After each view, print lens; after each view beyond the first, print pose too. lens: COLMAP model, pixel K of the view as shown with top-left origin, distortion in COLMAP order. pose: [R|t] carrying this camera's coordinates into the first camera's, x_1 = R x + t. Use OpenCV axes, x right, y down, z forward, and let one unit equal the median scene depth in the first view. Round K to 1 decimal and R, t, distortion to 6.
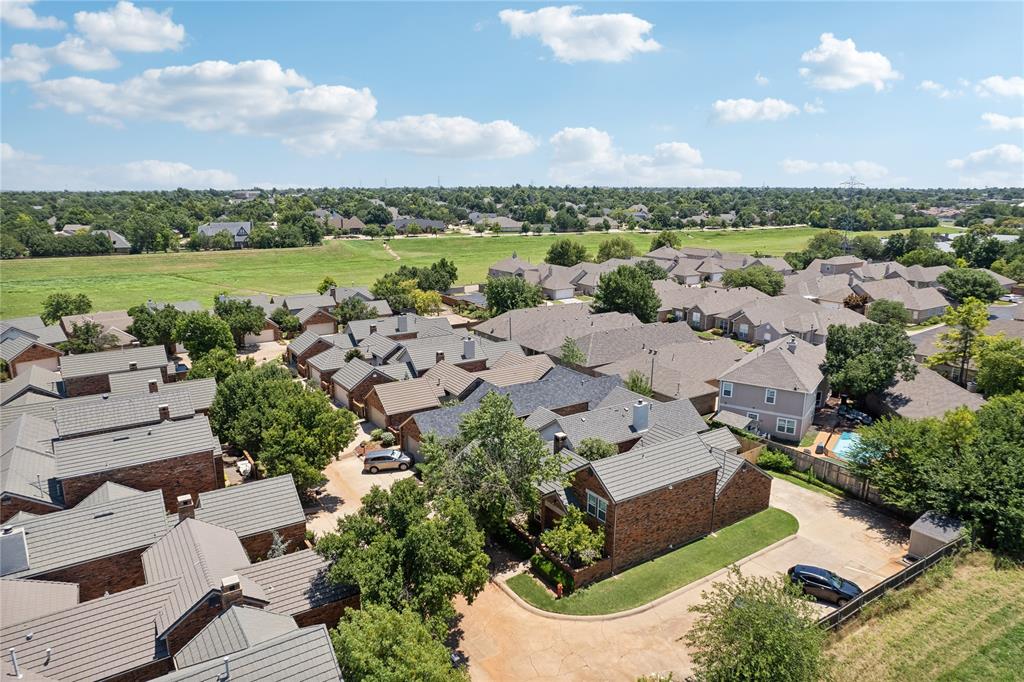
lens RADIAL K [[668.3, 0, 520.2], [0, 668.3, 341.4], [0, 0, 1]] dist [-0.042221, 0.047509]
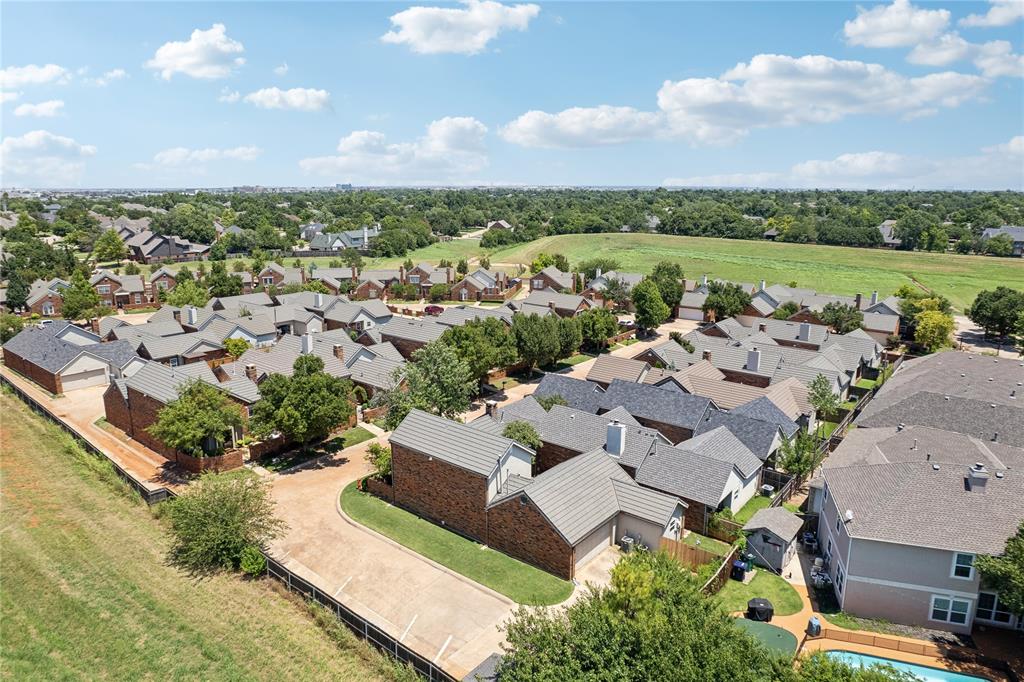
lens RADIAL K [[668.3, 0, 520.2], [0, 668.3, 341.4], [0, 0, 1]] dist [-0.042221, 0.047509]
pose [[0.305536, 0.224764, -0.925273, 1.100993], [-0.226645, 0.960978, 0.158597, -0.139466], [0.924814, 0.161251, 0.344555, 0.690725]]
